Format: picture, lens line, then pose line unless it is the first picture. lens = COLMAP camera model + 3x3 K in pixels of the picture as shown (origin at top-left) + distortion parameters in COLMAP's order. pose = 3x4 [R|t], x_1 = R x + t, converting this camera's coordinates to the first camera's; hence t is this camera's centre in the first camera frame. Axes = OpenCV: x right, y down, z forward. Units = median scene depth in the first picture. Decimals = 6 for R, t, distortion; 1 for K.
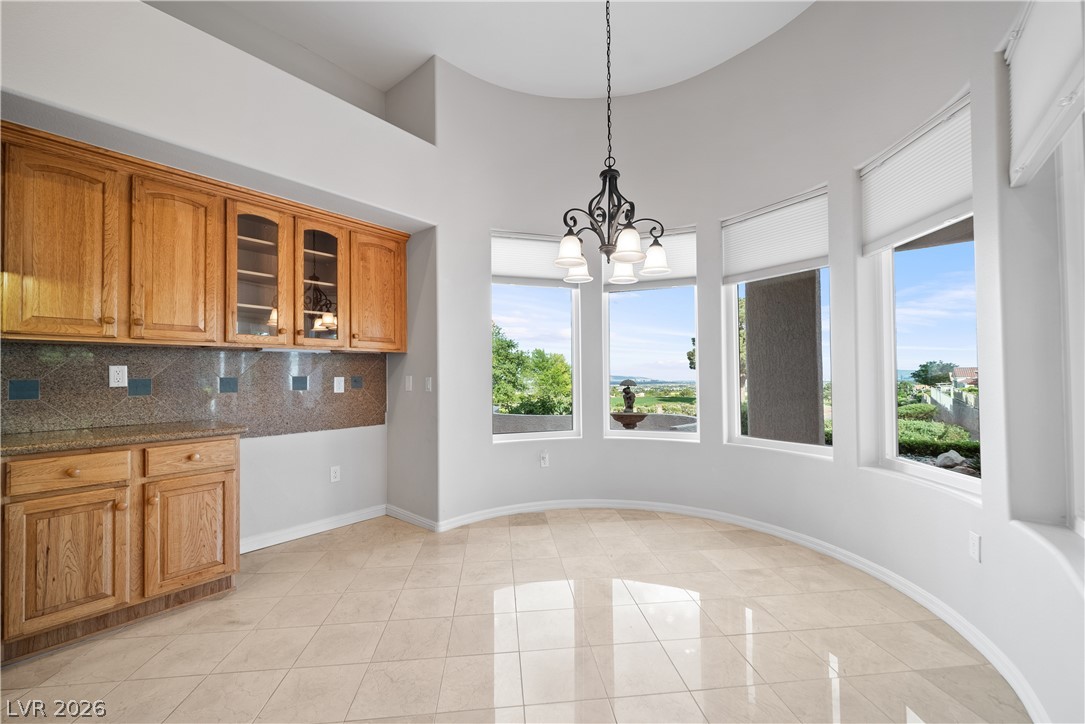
lens RADIAL K [[435.3, 0, 541.2], [0, 435.3, 365.0], [0, 0, 1]] dist [0.000129, -0.000411]
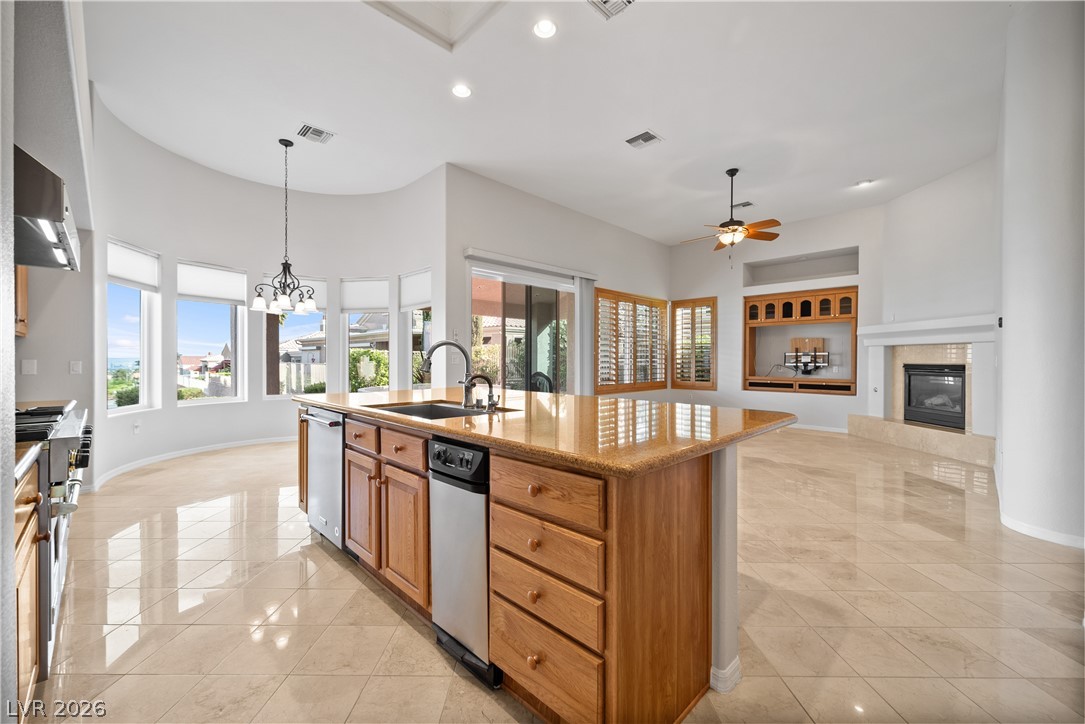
lens RADIAL K [[435.4, 0, 542.5], [0, 435.4, 362.0], [0, 0, 1]] dist [0.000627, -0.000087]
pose [[0.100575, 0.004853, 0.994918, -1.718859], [-0.025193, 0.999680, -0.002329, 0.004648], [-0.994610, -0.024831, 0.100665, -0.422854]]
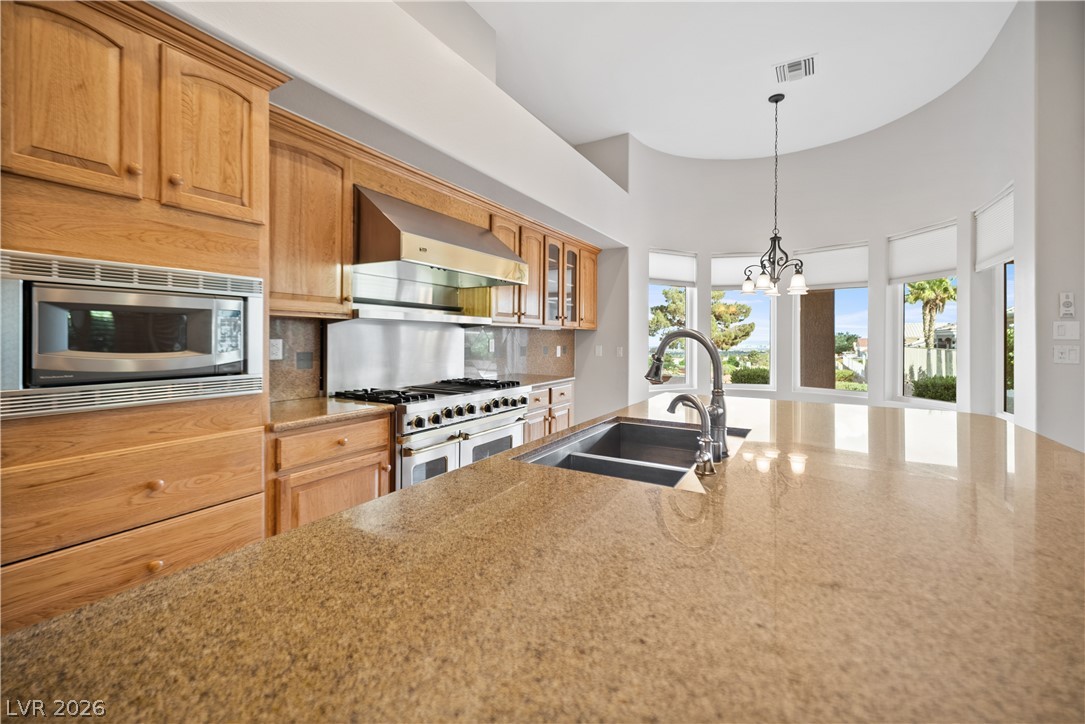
lens RADIAL K [[447.6, 0, 546.3], [0, 447.6, 337.5], [0, 0, 1]] dist [0.000486, 0.000093]
pose [[0.987368, 0.017647, 0.157458, -1.022287], [-0.020893, 0.999601, 0.018983, -0.040017], [-0.157060, -0.022033, 0.987343, -0.662731]]
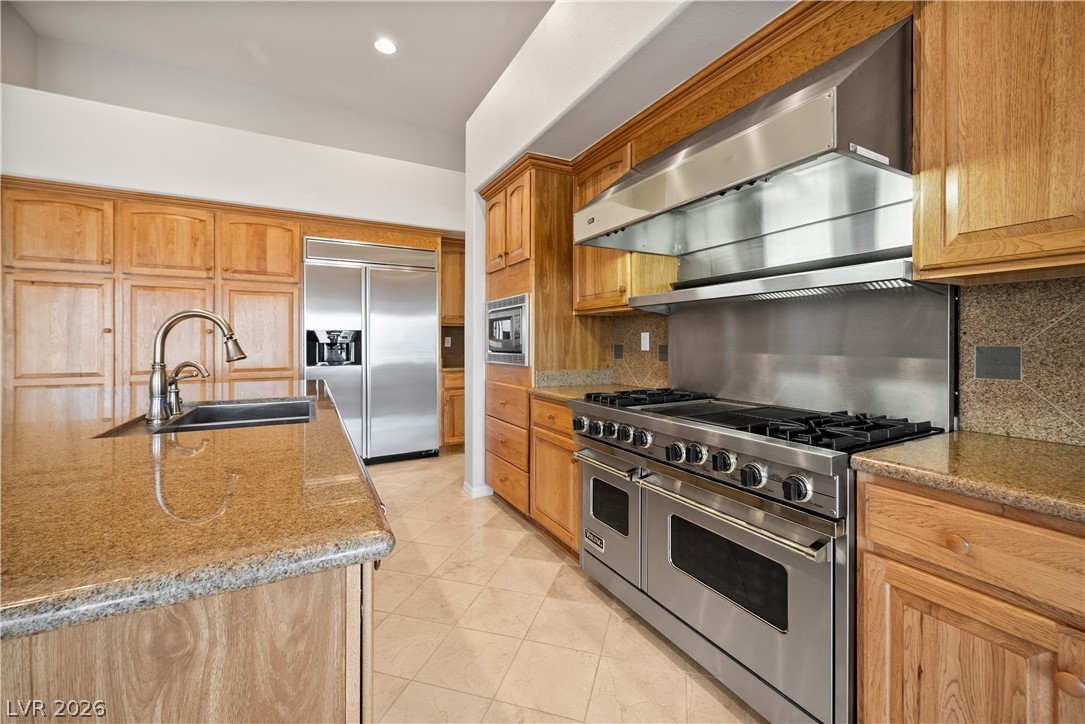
lens RADIAL K [[441.5, 0, 548.5], [0, 441.5, 344.5], [0, 0, 1]] dist [0.000254, -0.000425]
pose [[-0.376288, 0.013515, -0.926404, -0.352195], [0.022705, 0.999728, 0.005363, 0.013215], [0.926224, -0.019016, -0.376493, 0.583951]]
